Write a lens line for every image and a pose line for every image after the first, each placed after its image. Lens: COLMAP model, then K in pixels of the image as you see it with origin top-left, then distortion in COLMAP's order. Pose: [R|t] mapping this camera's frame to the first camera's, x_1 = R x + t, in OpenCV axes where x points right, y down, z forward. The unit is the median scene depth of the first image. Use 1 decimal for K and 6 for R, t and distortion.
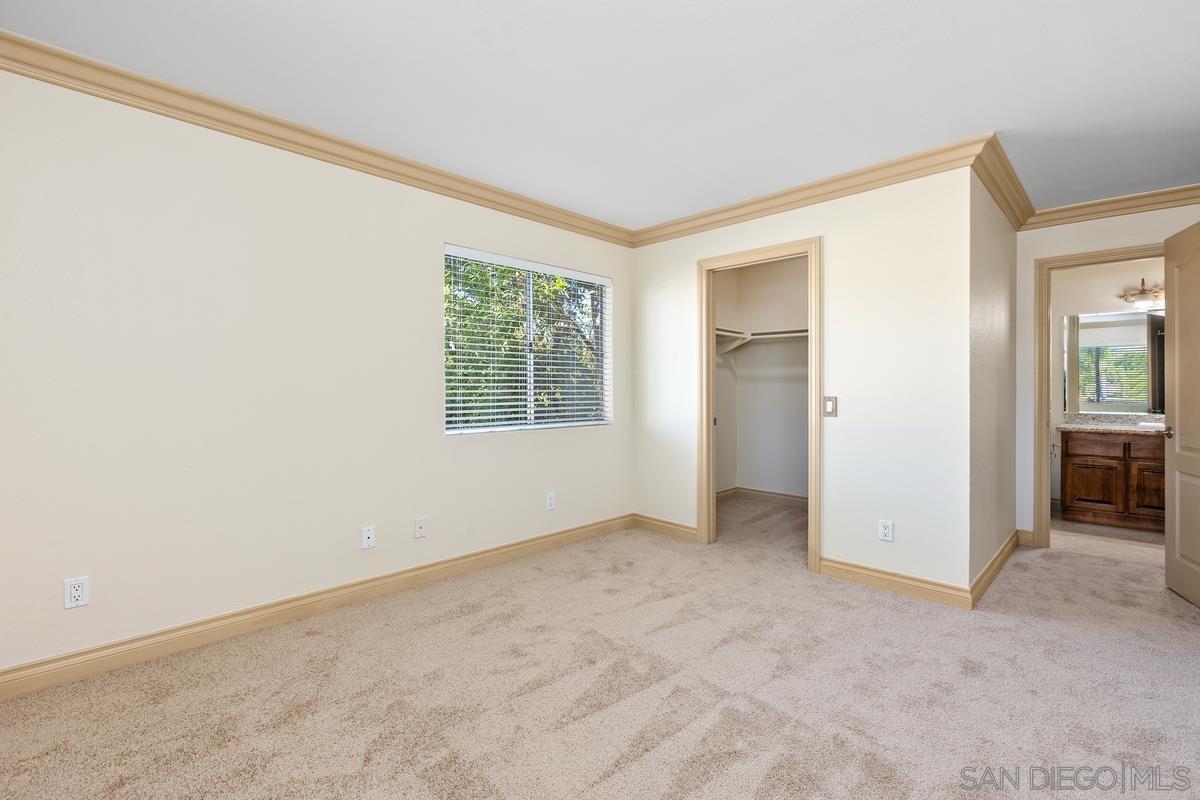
lens RADIAL K [[545.8, 0, 608.0], [0, 545.8, 393.8], [0, 0, 1]] dist [0.000668, -0.001612]
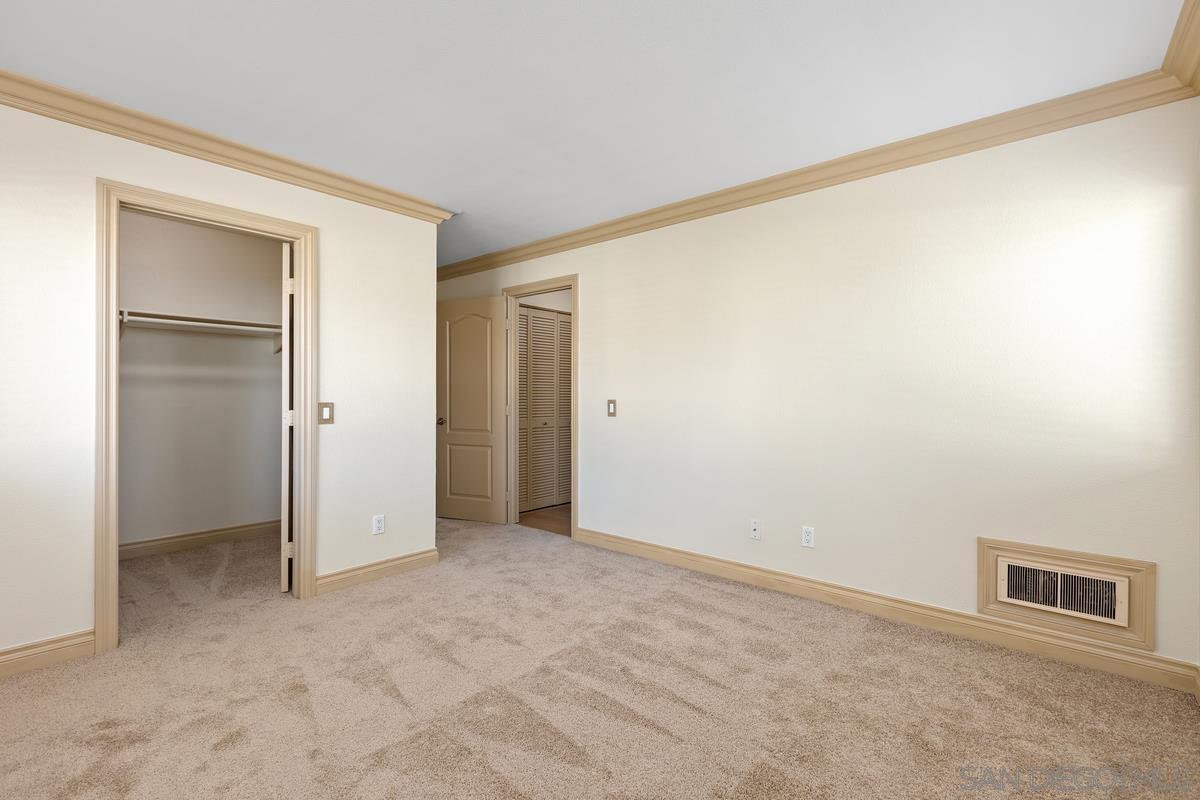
lens RADIAL K [[545.8, 0, 600.8], [0, 545.8, 394.4], [0, 0, 1]] dist [0.000668, -0.001612]
pose [[-0.088157, -0.005010, 0.996094, -0.611247], [-0.000439, 0.999987, 0.004991, -0.014717], [-0.996107, 0.000002, -0.088158, 0.651995]]
